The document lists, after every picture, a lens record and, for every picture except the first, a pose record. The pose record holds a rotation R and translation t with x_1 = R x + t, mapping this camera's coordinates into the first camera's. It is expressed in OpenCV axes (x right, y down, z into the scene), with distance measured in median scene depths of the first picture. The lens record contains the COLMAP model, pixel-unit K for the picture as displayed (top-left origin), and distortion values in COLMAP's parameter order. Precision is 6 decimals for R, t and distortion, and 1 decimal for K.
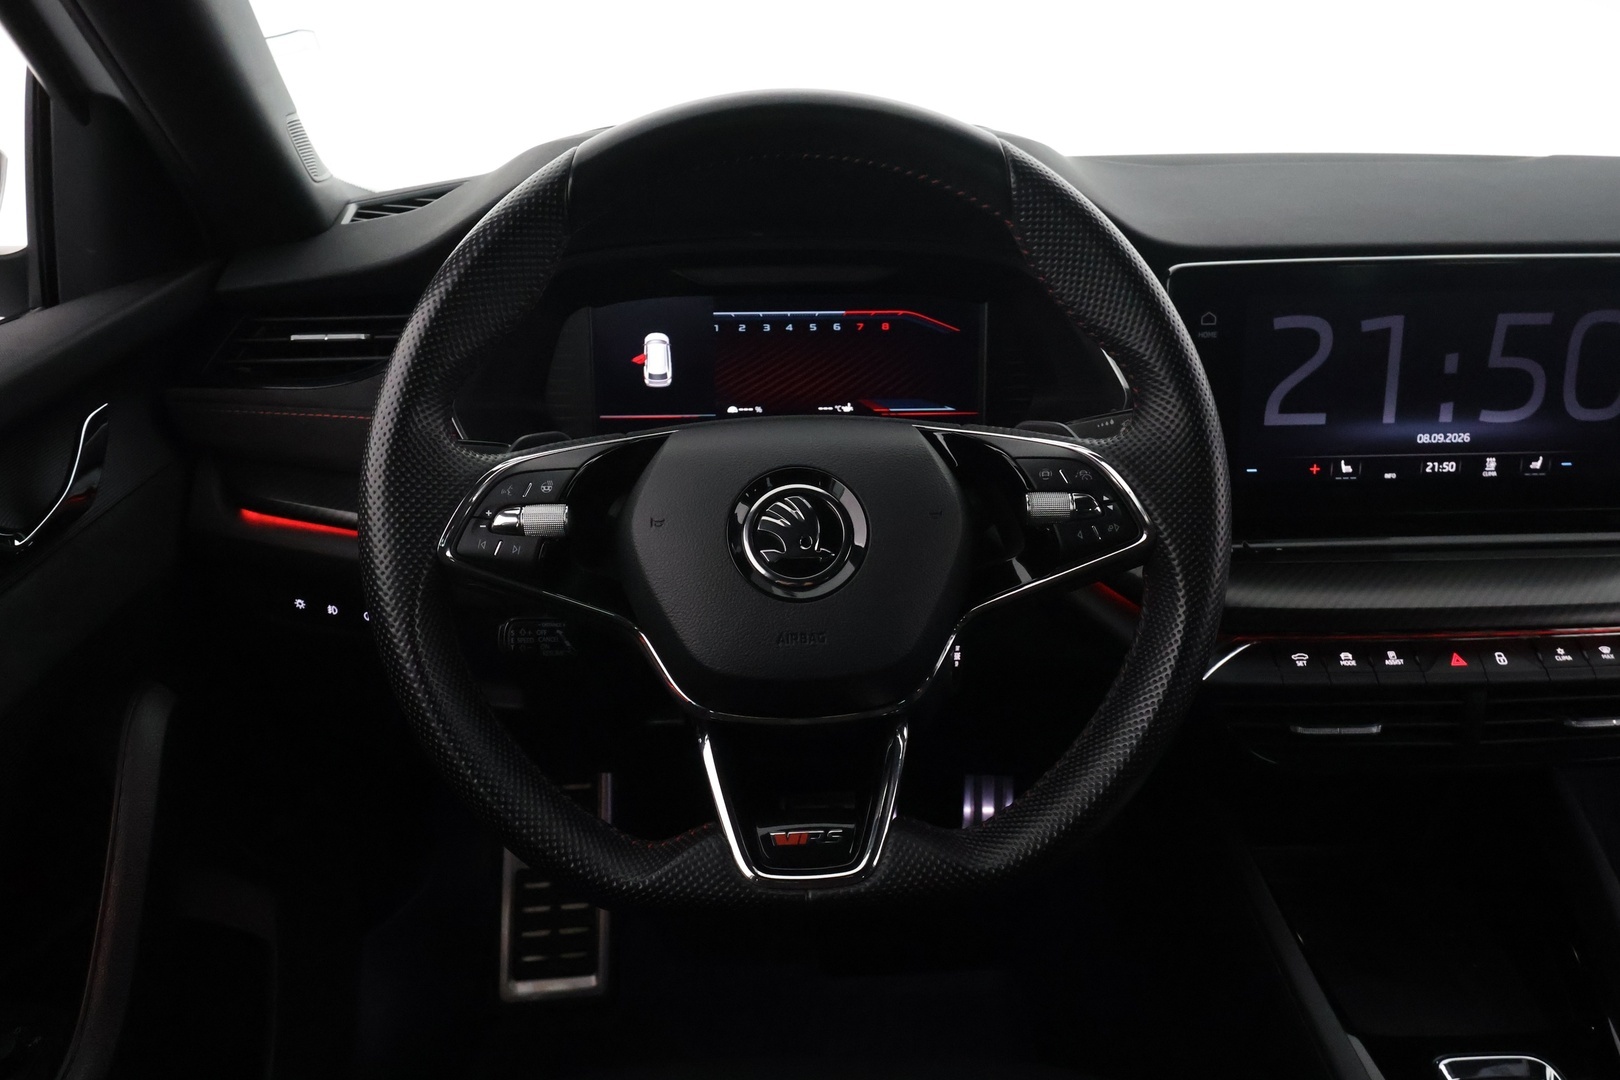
lens RADIAL K [[1290.9, 0, 798.2], [0, 1290.9, 540.8], [0, 0, 1]] dist [0.014301, -0.010295]
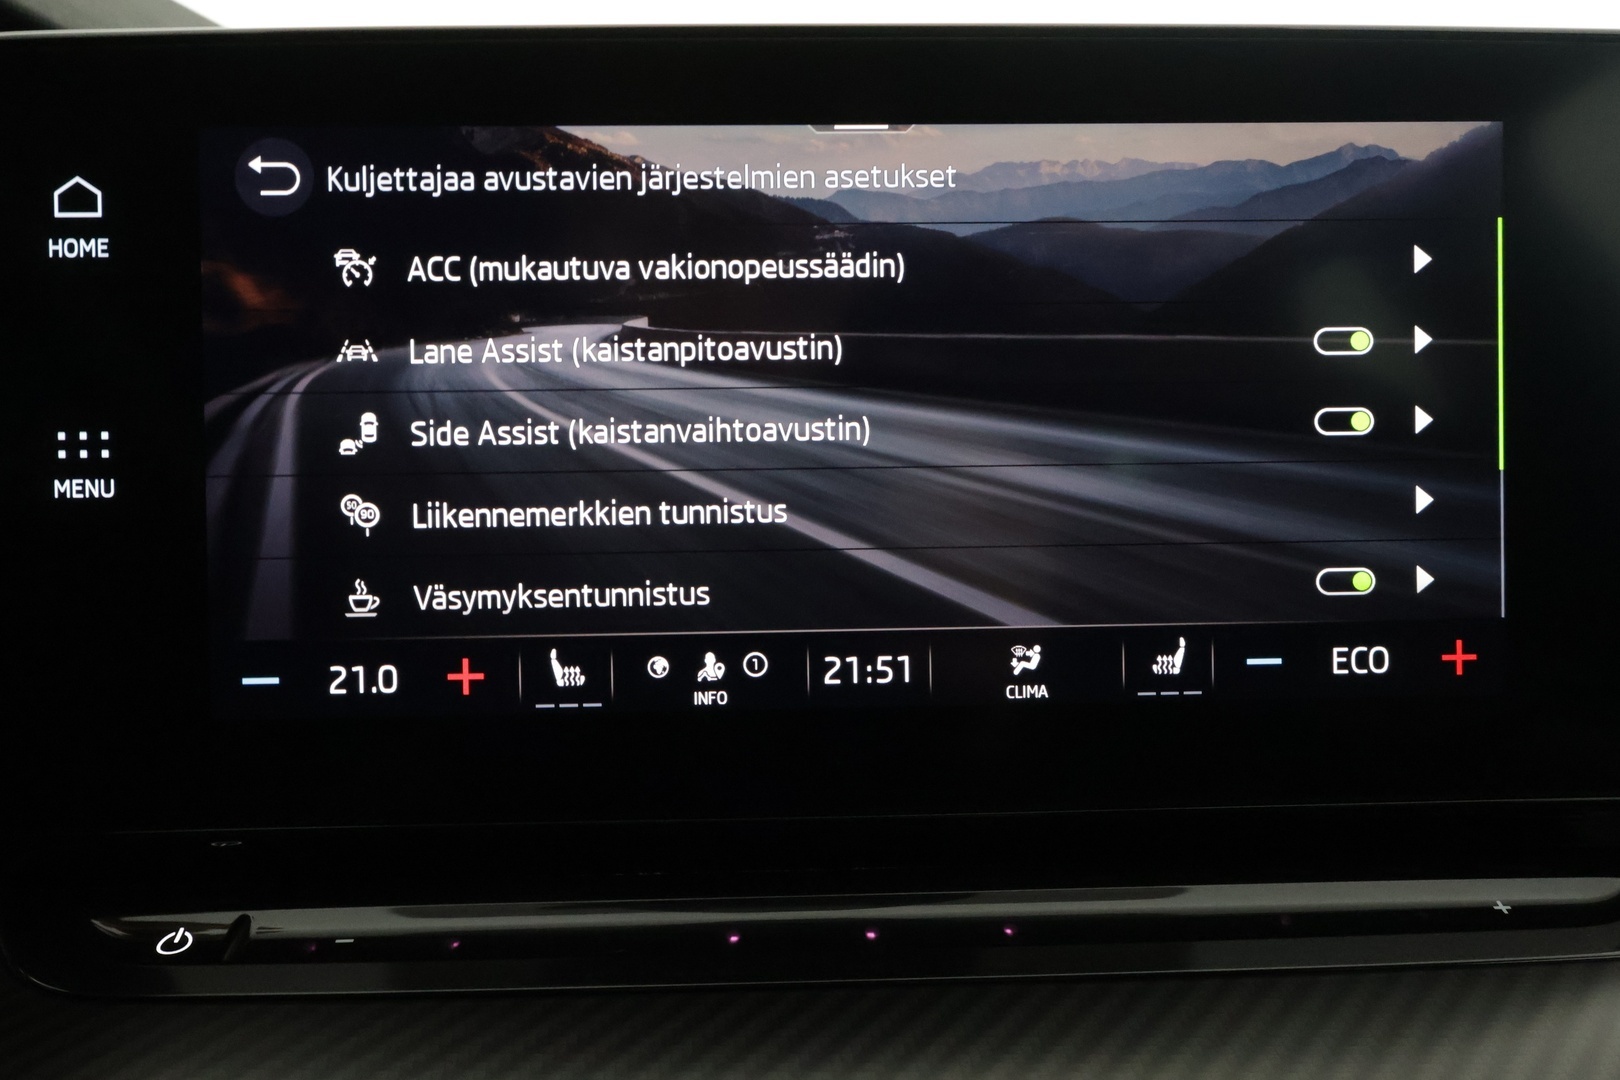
lens RADIAL K [[1290.9, 0, 802.5], [0, 1290.9, 552.7], [0, 0, 1]] dist [0.014301, -0.010295]
pose [[0.999988, -0.002431, -0.004341, 0.494043], [0.001258, 0.967692, -0.252131, -0.005266], [0.004814, 0.252122, 0.967683, 0.704812]]
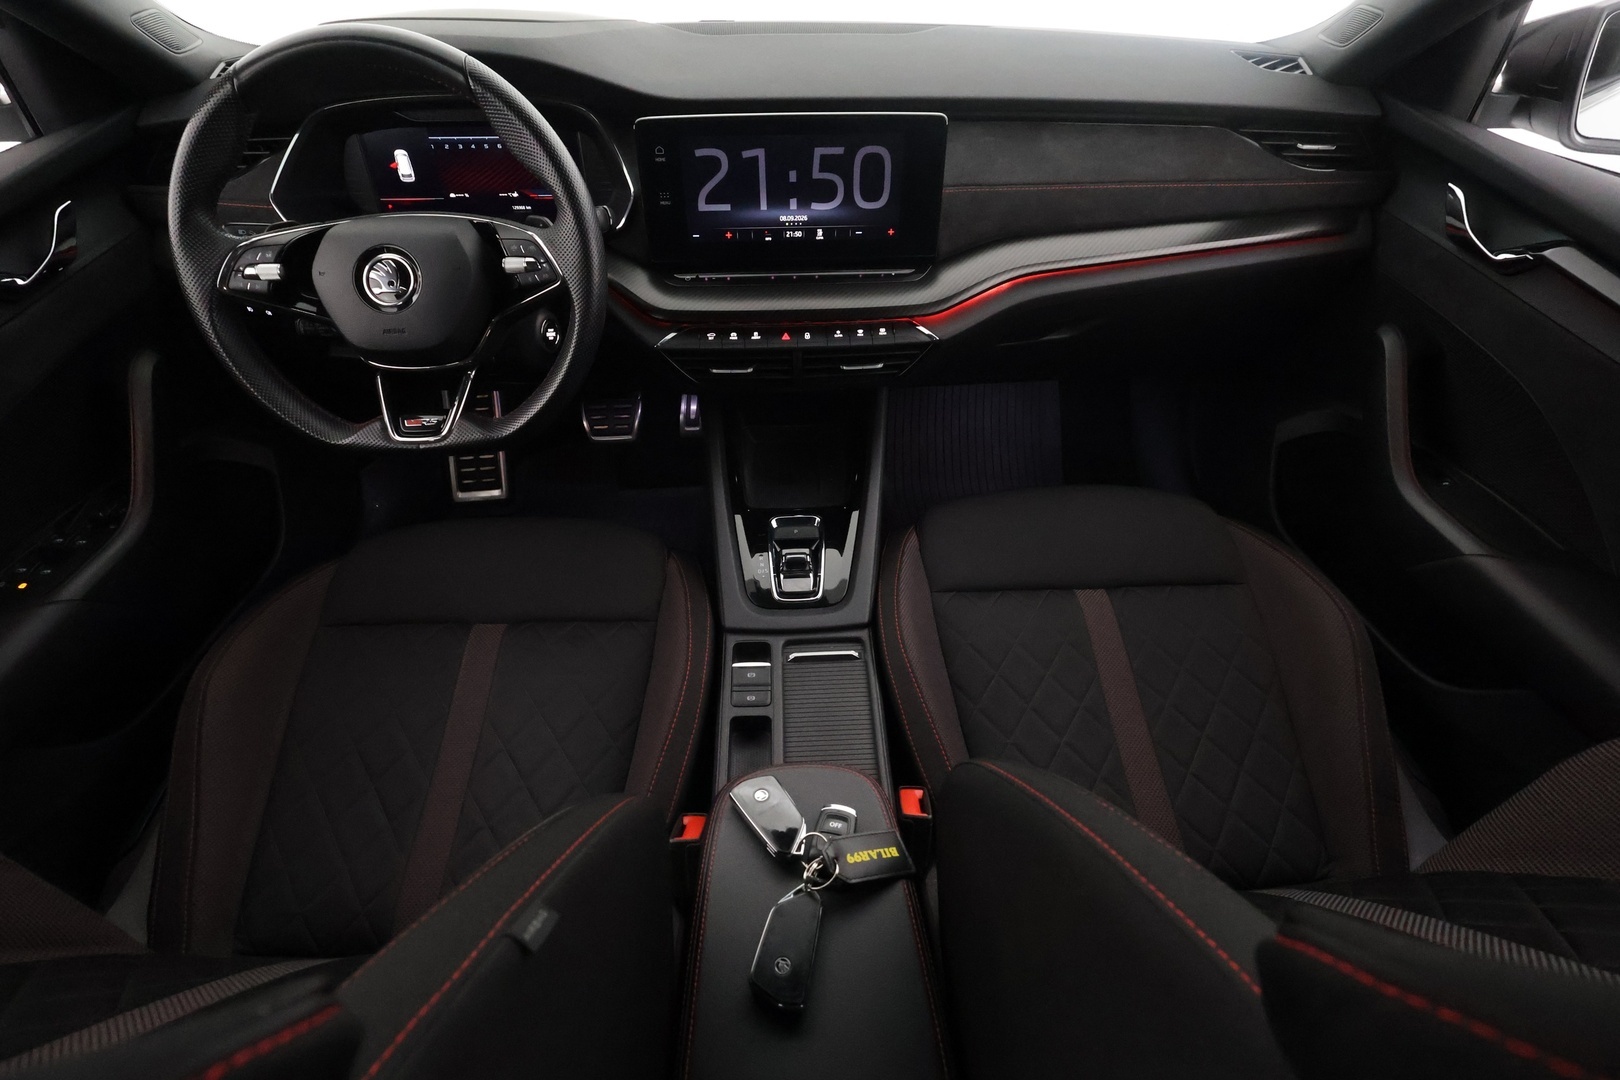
lens RADIAL K [[758.4, 0, 803.0], [0, 758.4, 544.2], [0, 0, 1]] dist [0.002727, -0.000074]
pose [[0.999865, -0.005121, 0.015620, 0.501984], [-0.001119, 0.926838, 0.375460, -0.054563], [-0.016400, -0.375426, 0.926707, -0.243220]]
